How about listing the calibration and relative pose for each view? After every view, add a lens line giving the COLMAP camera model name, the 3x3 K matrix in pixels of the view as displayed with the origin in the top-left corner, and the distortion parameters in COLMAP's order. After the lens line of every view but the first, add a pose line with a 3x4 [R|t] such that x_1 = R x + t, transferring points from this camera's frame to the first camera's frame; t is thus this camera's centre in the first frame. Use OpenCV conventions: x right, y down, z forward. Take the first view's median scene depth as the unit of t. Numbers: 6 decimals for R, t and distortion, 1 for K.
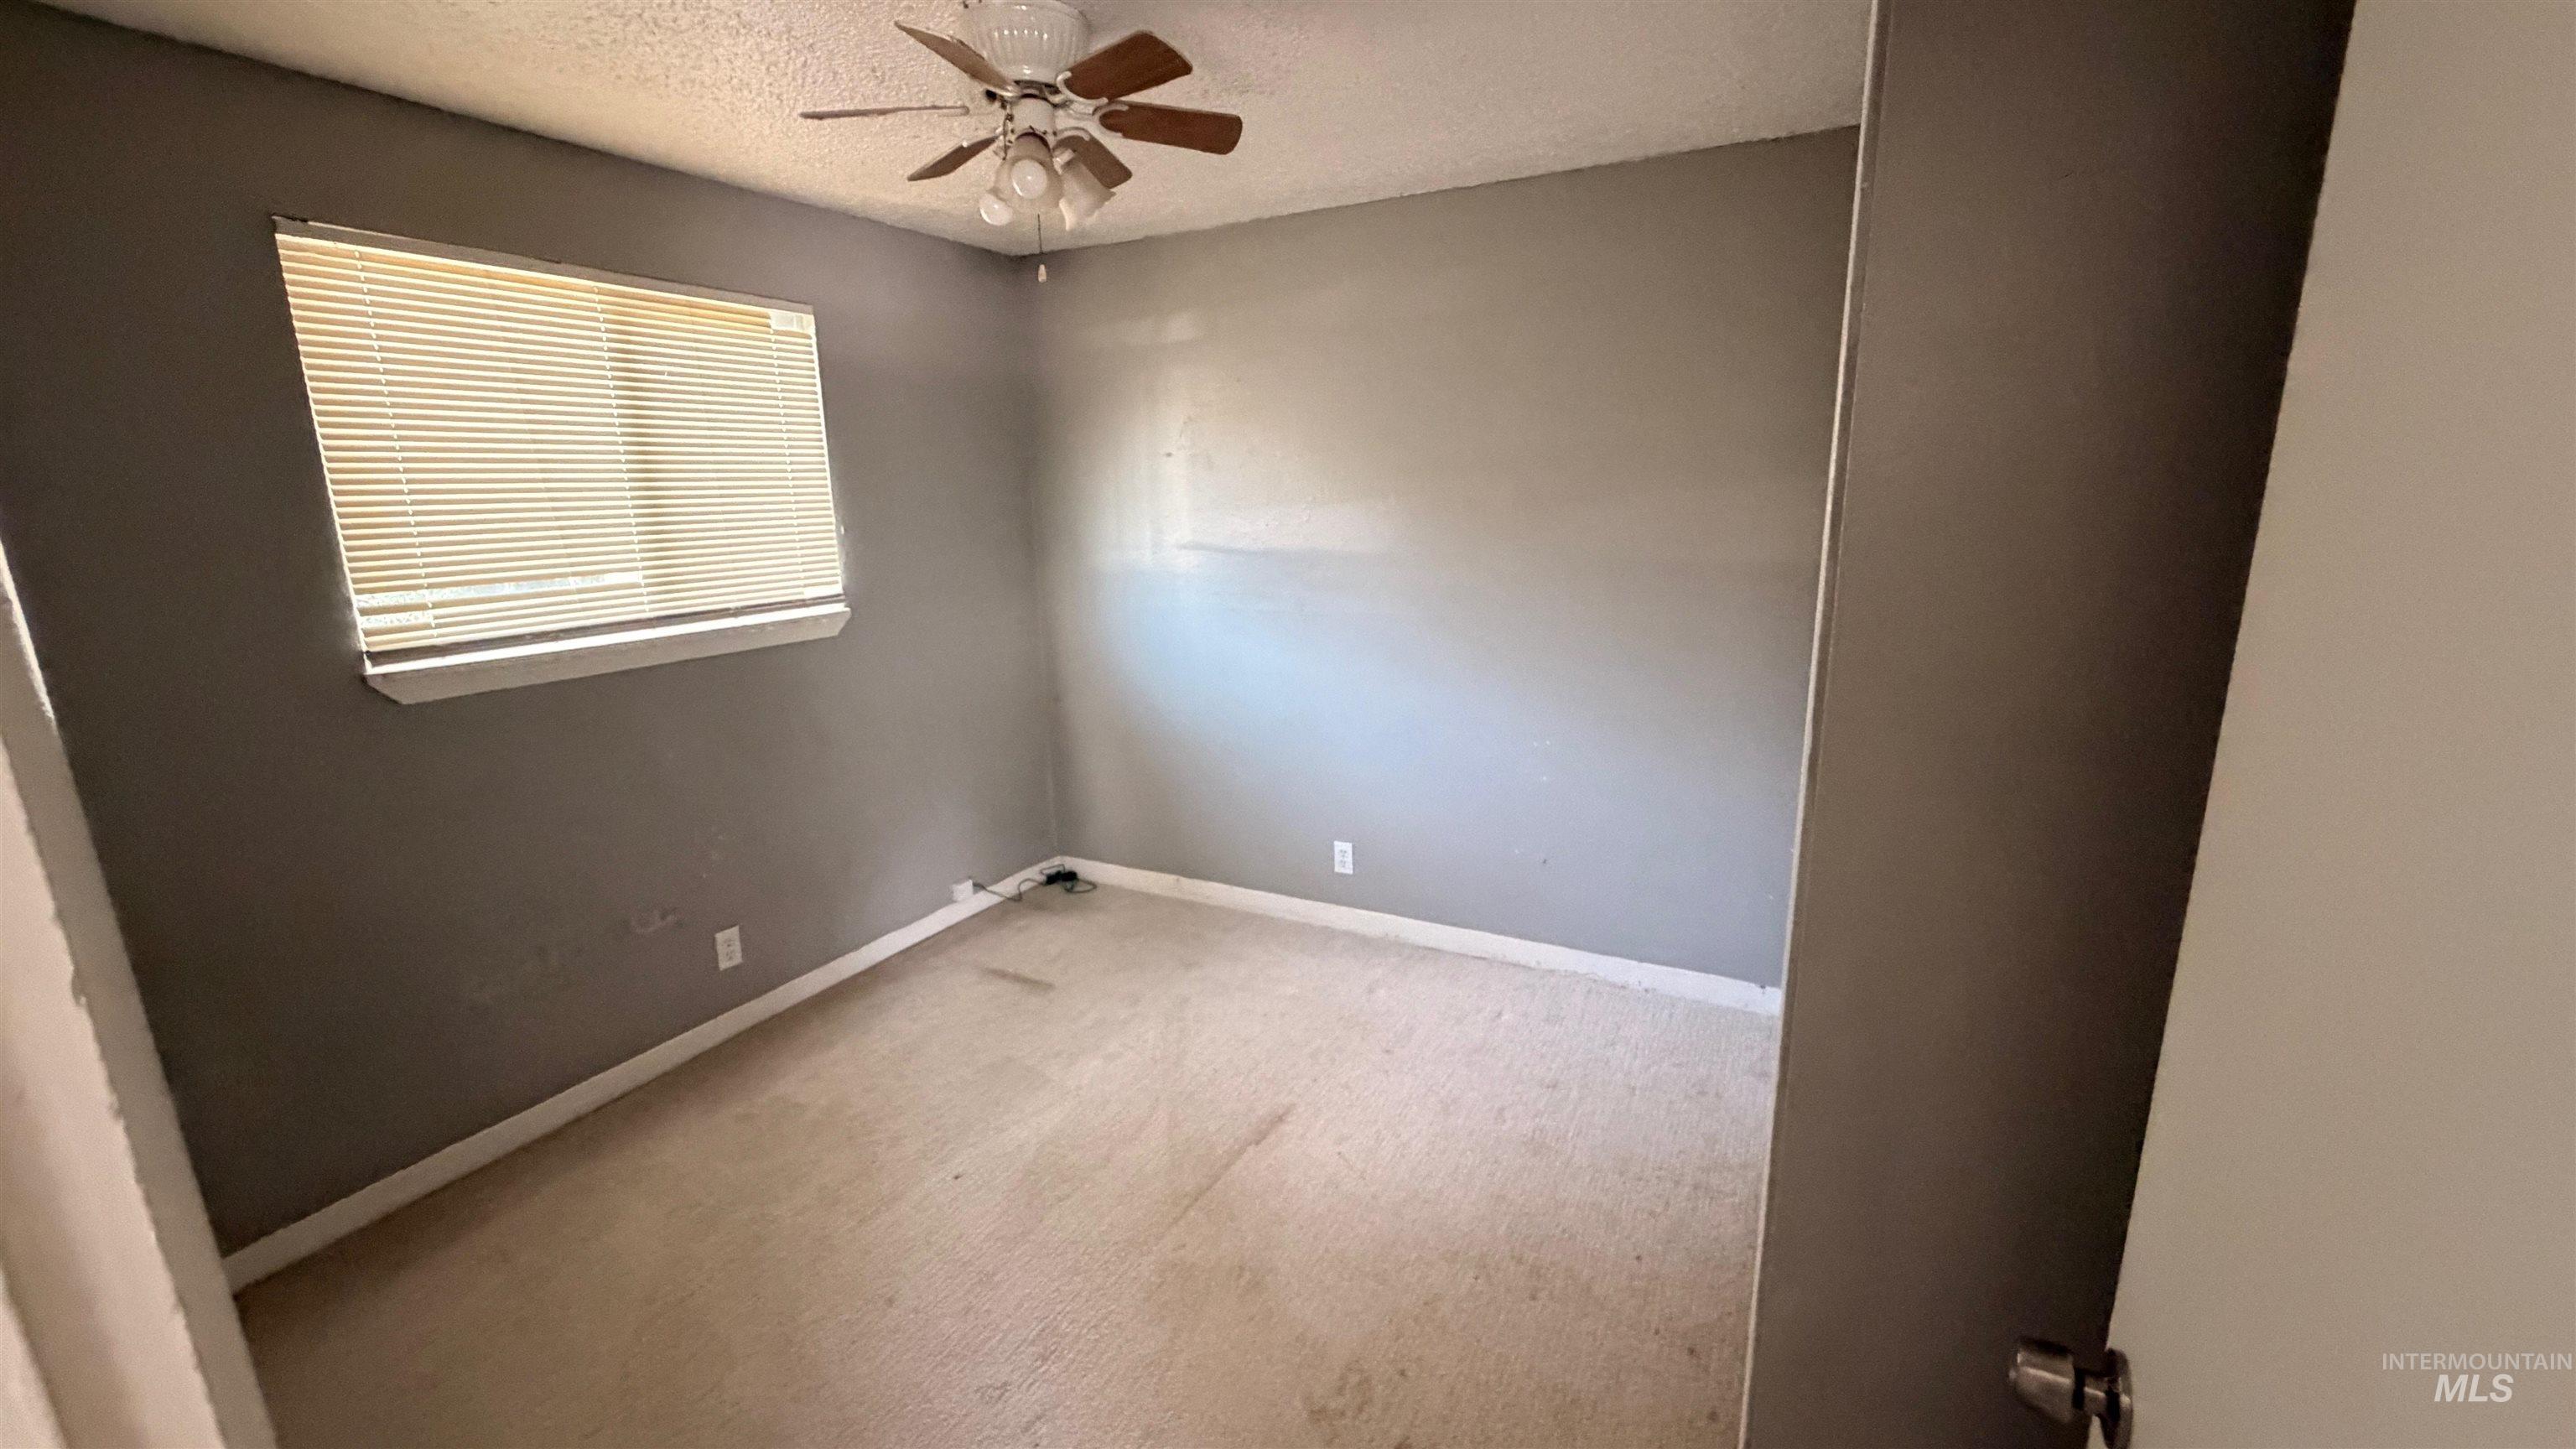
lens RADIAL K [[1033.0, 0, 1295.7], [0, 1033.0, 739.6], [0, 0, 1]] dist [-0.001053, 0.000020]
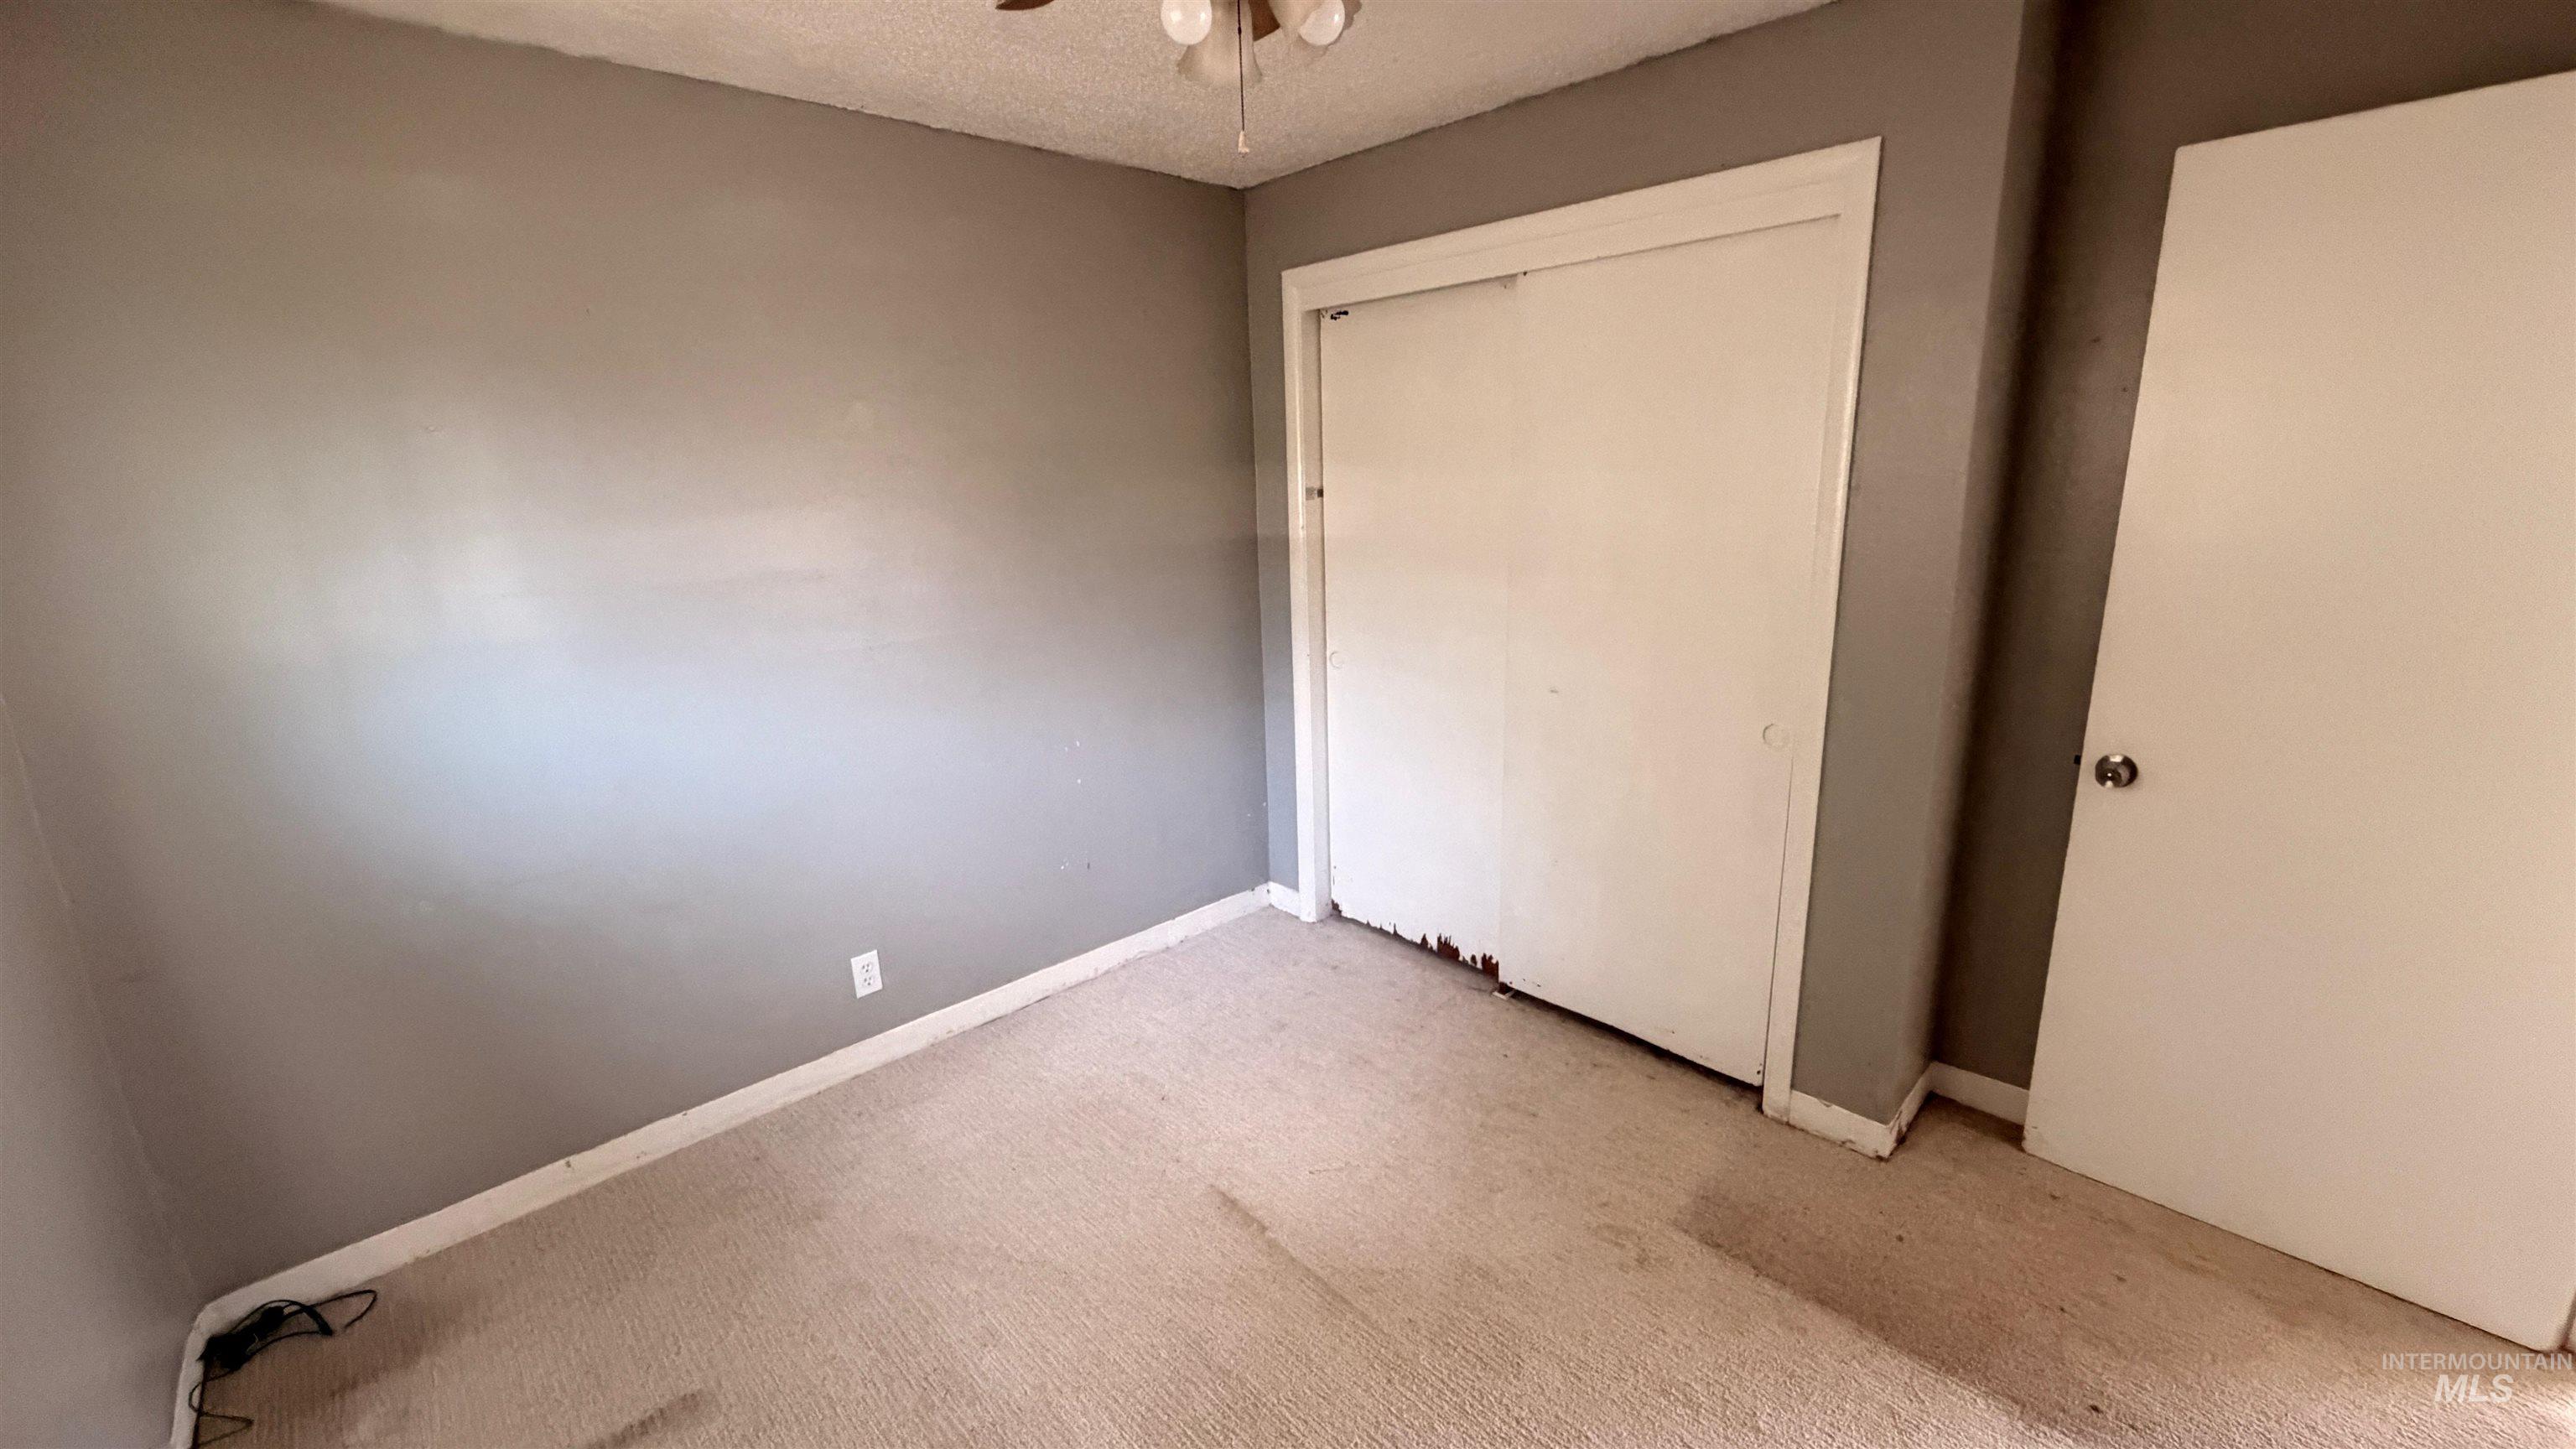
lens RADIAL K [[1033.0, 0, 1295.5], [0, 1033.0, 718.8], [0, 0, 1]] dist [-0.001053, 0.000020]
pose [[0.326842, -0.222133, 0.918603, -0.526803], [0.251082, 0.957465, 0.142195, -0.097538], [-0.911116, 0.184169, 0.368713, 0.418600]]
